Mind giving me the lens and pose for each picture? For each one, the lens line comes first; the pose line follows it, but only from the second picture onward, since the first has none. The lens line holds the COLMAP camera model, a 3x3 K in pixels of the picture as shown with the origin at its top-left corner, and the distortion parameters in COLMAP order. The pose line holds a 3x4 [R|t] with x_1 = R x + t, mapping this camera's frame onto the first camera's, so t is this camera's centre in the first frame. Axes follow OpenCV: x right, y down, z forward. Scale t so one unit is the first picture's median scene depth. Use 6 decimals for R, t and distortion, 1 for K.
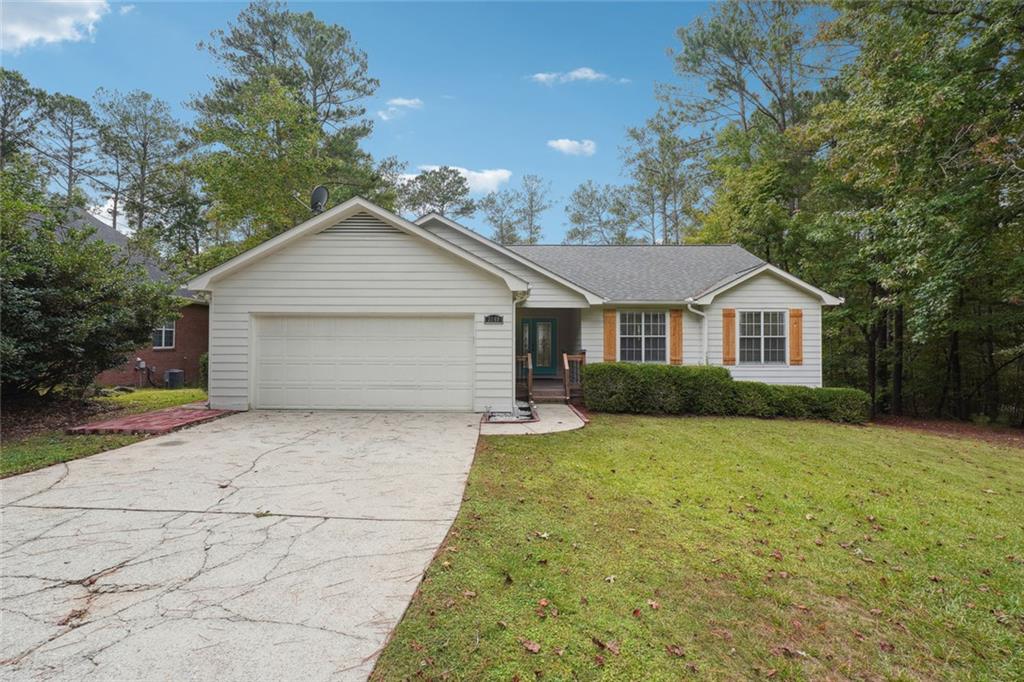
lens RADIAL K [[439.2, 0, 509.2], [0, 439.2, 333.4], [0, 0, 1]] dist [-0.022786, 0.007156]
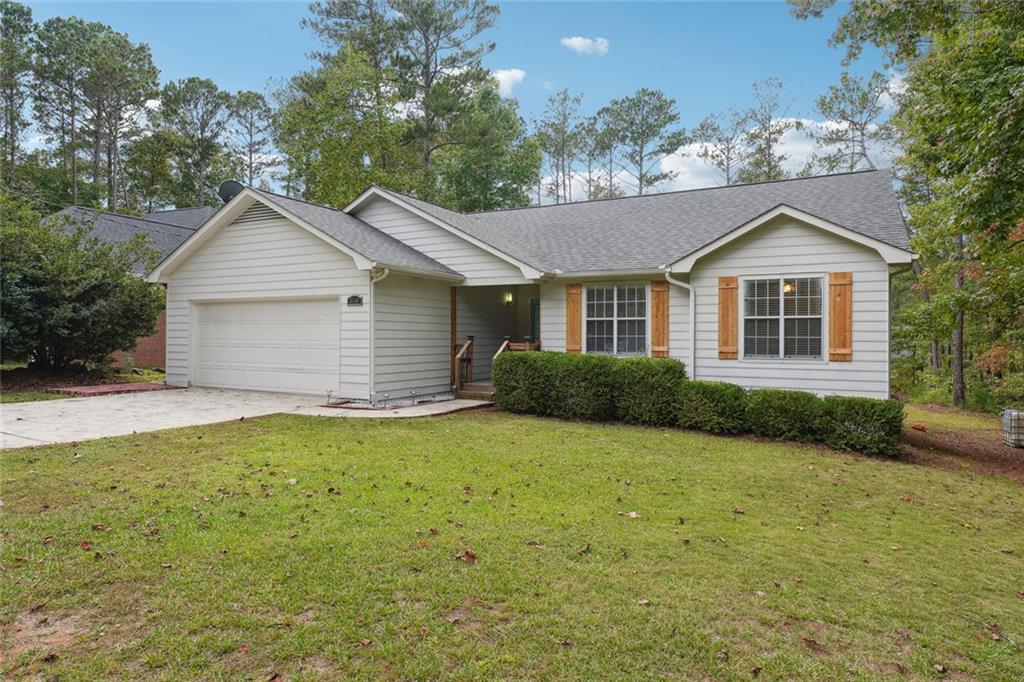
lens RADIAL K [[630.1, 0, 512.1], [0, 630.1, 333.7], [0, 0, 1]] dist [-0.007610, -0.000946]
pose [[0.878898, -0.000769, -0.477009, 0.673564], [0.006467, 0.999926, 0.010305, 0.019838], [0.476966, -0.012142, 0.878838, -0.024076]]
